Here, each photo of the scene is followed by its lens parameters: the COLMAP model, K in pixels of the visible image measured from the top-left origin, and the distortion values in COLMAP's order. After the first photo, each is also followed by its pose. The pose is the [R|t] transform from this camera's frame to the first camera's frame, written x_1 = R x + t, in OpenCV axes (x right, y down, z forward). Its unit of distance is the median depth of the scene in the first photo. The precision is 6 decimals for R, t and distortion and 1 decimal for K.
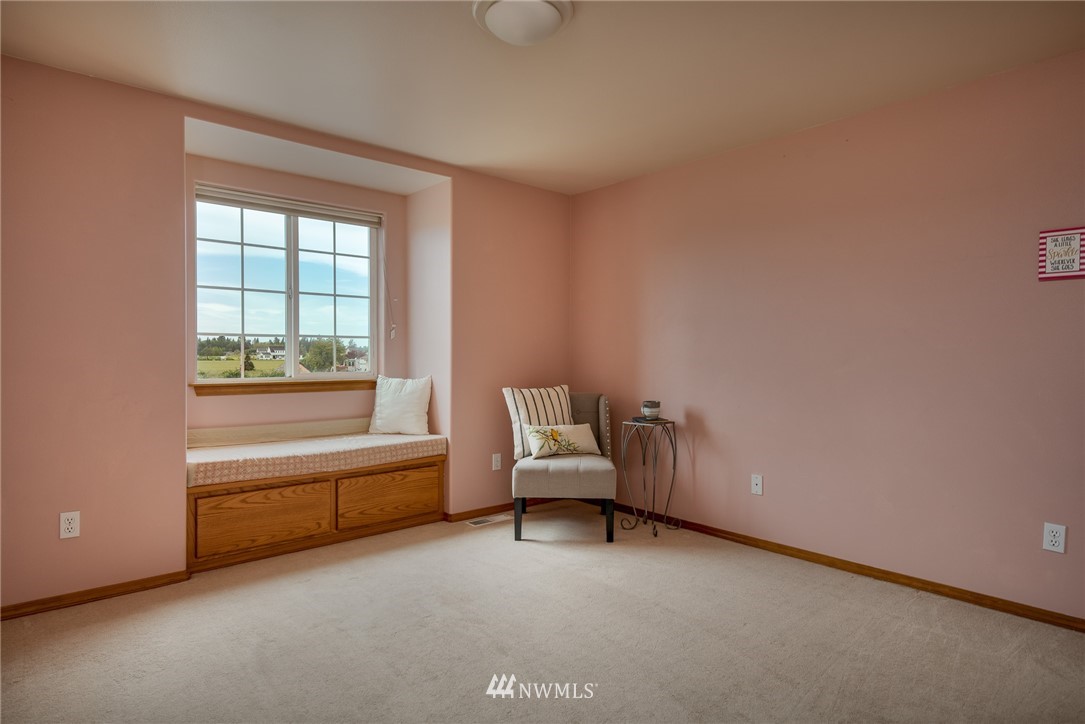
lens RADIAL K [[581.6, 0, 542.5], [0, 581.6, 362.0], [0, 0, 1]] dist [0.000910, 0.000345]
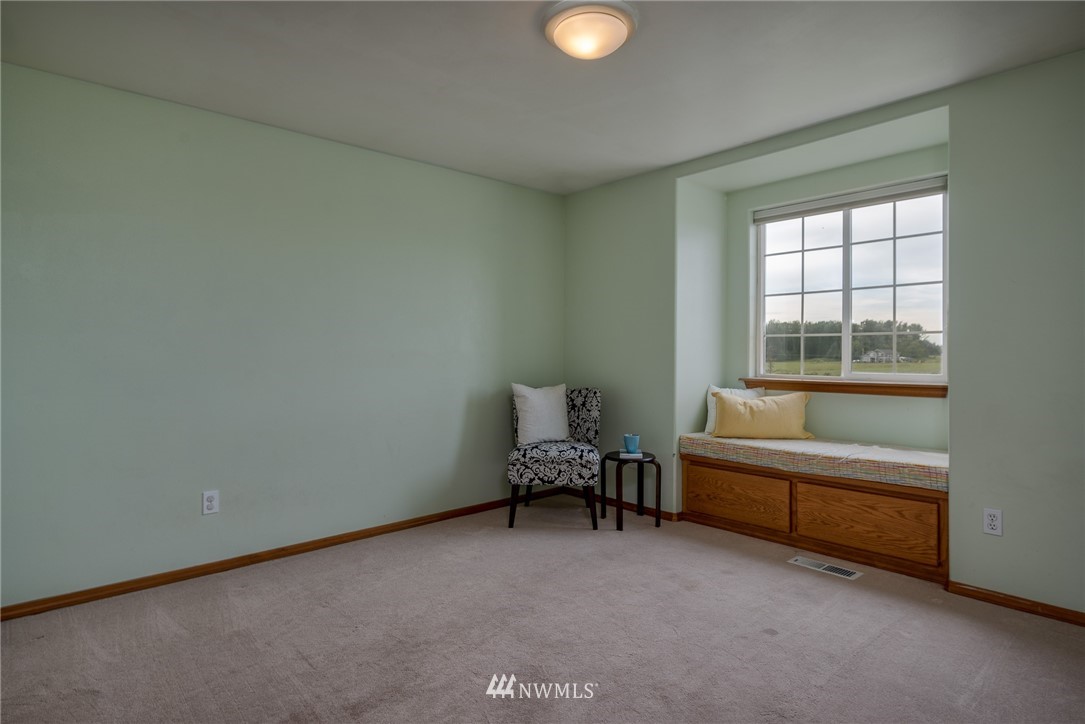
lens RADIAL K [[581.6, 0, 542.5], [0, 581.6, 362.0], [0, 0, 1]] dist [0.000910, 0.000345]
pose [[-0.006109, 0.014176, -0.999881, 0.554078], [-0.015555, 0.999777, 0.014269, -0.004188], [0.999860, 0.015641, -0.005888, 0.508485]]
